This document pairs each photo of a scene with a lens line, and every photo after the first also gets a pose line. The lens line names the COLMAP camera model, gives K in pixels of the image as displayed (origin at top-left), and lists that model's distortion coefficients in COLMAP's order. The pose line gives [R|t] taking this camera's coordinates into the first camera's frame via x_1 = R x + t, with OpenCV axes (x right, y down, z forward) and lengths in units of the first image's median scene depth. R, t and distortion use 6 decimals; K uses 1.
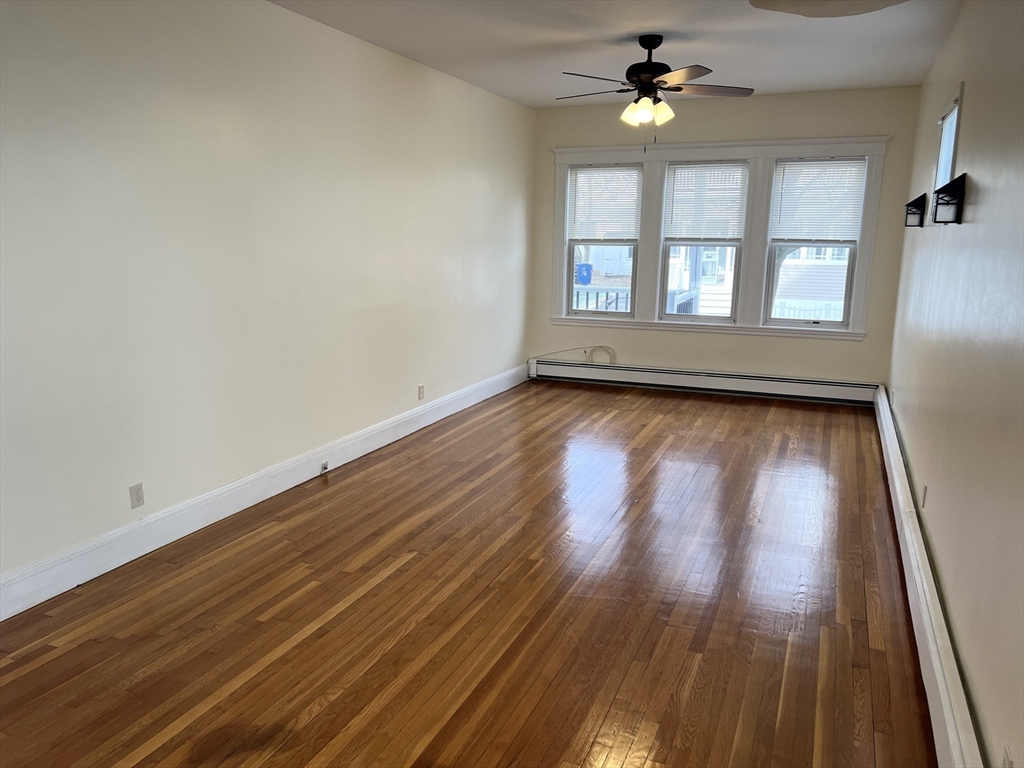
lens RADIAL K [[769.3, 0, 512.0], [0, 769.3, 384.0], [0, 0, 1]] dist [0.037455, -0.001191]
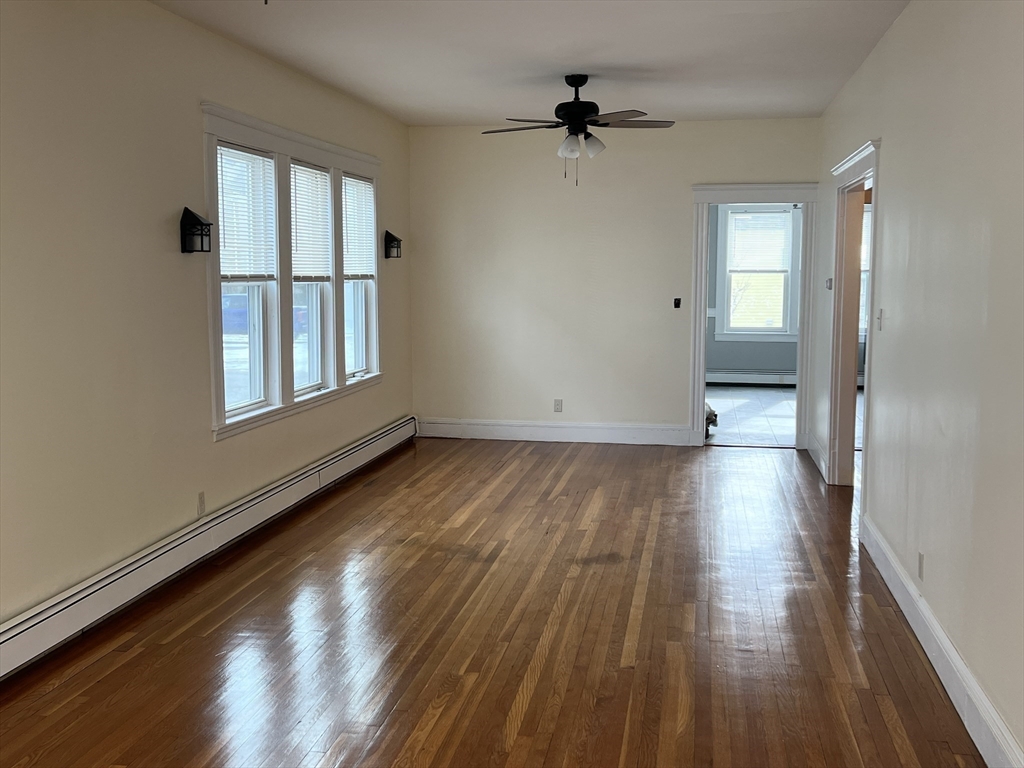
lens RADIAL K [[1068.1, 0, 512.0], [0, 1068.1, 384.0], [0, 0, 1]] dist [-0.008062, -0.004307]
pose [[-0.974583, 0.018208, -0.223288, 0.263113], [-0.050836, 0.952718, 0.299573, -0.444192], [0.218185, 0.303309, -0.927577, 2.232531]]
